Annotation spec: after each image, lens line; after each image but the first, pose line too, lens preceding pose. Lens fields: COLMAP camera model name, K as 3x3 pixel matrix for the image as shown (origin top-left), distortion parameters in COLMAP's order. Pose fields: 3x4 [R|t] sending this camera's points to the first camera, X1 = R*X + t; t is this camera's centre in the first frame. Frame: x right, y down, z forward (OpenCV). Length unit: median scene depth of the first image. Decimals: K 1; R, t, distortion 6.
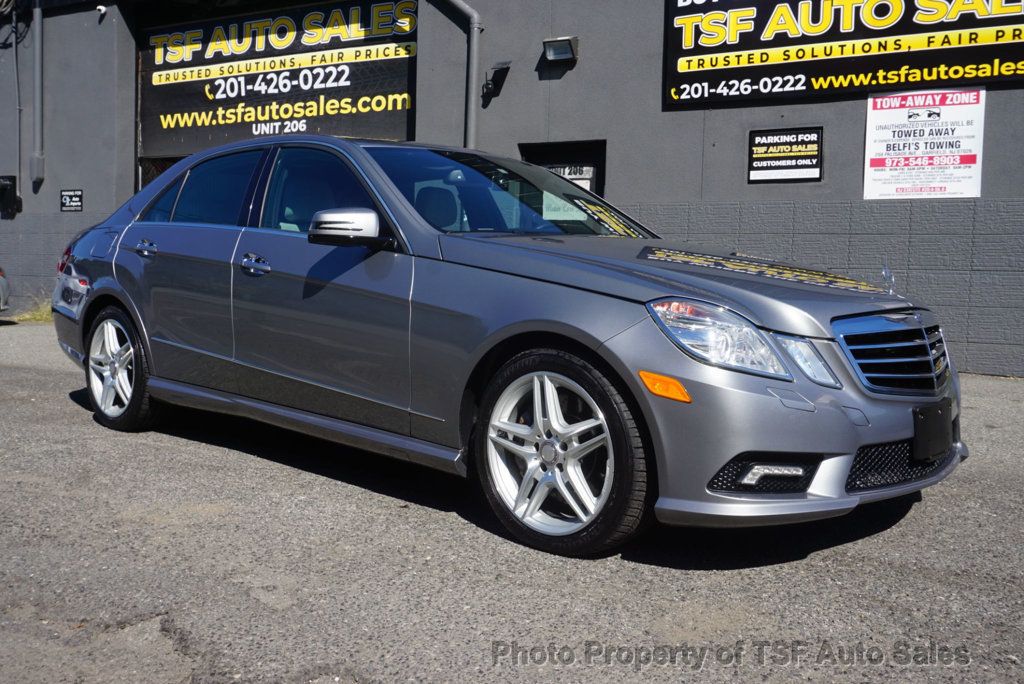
lens RADIAL K [[966.2, 0, 512.0], [0, 966.2, 342.0], [0, 0, 1]] dist [0.001222, -0.000630]
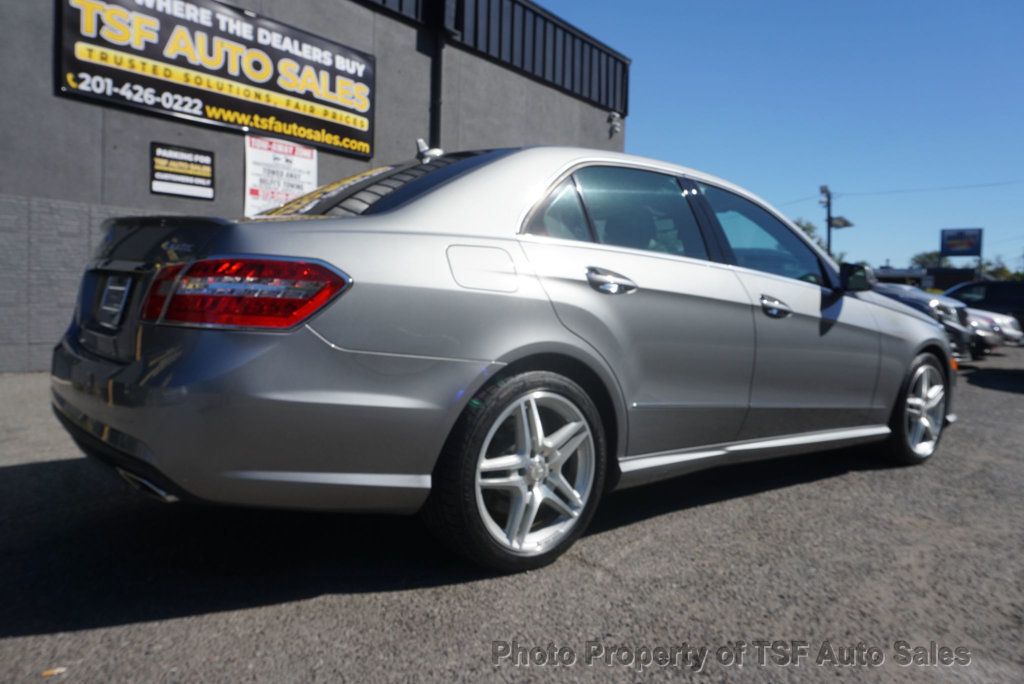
lens RADIAL K [[774.8, 0, 512.0], [0, 774.8, 342.0], [0, 0, 1]] dist [-0.029996, 0.004799]
pose [[0.139626, -0.073705, 0.987457, -0.405764], [0.042272, 0.996760, 0.068422, -0.039535], [-0.989302, 0.032189, 0.142289, 0.419327]]
